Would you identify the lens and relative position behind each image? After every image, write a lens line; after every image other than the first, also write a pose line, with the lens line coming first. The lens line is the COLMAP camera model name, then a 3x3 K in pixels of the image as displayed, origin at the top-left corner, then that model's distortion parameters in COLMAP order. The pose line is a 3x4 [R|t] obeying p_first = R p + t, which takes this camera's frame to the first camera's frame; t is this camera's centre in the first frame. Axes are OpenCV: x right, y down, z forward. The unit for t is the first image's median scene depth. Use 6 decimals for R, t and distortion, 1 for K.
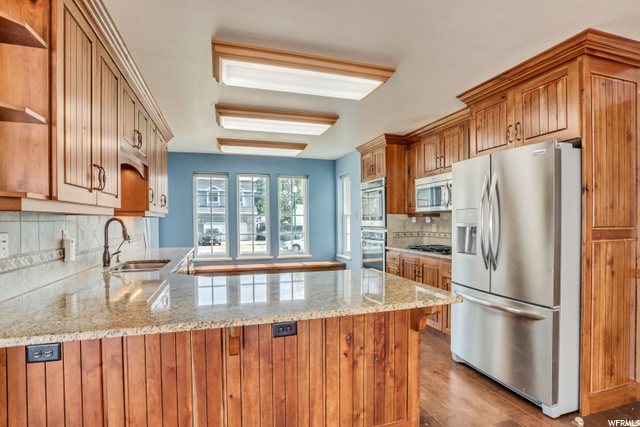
lens RADIAL K [[316.8, 0, 321.0], [0, 316.8, 221.7], [0, 0, 1]] dist [-0.049055, 0.018312]
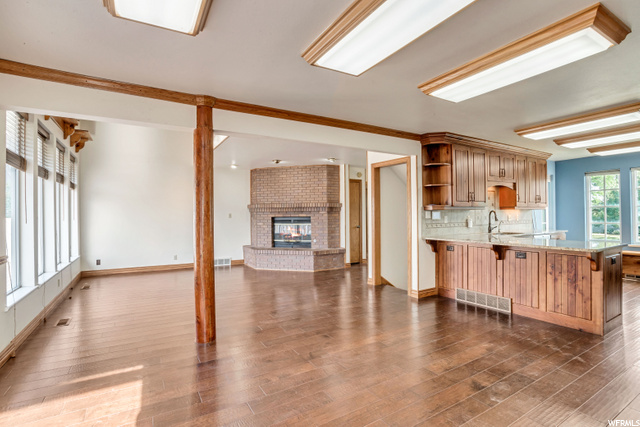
lens RADIAL K [[305.6, 0, 322.0], [0, 305.6, 215.0], [0, 0, 1]] dist [-0.065285, 0.019073]
pose [[0.227077, 0.001931, -0.973875, 1.352270], [0.003432, 0.999990, 0.002783, 0.010004], [0.973871, -0.003974, 0.227069, -0.781696]]
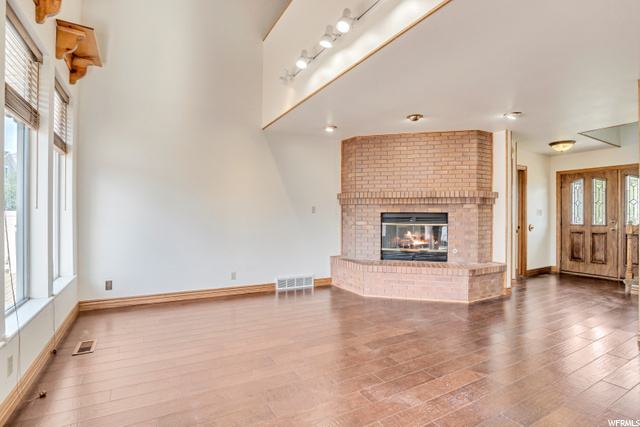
lens RADIAL K [[305.6, 0, 322.0], [0, 305.6, 215.0], [0, 0, 1]] dist [-0.065285, 0.019073]
pose [[0.207845, 0.006226, -0.978142, -0.141342], [-0.009940, 0.999942, 0.004253, 0.054932], [0.978111, 0.008839, 0.207895, -1.459380]]
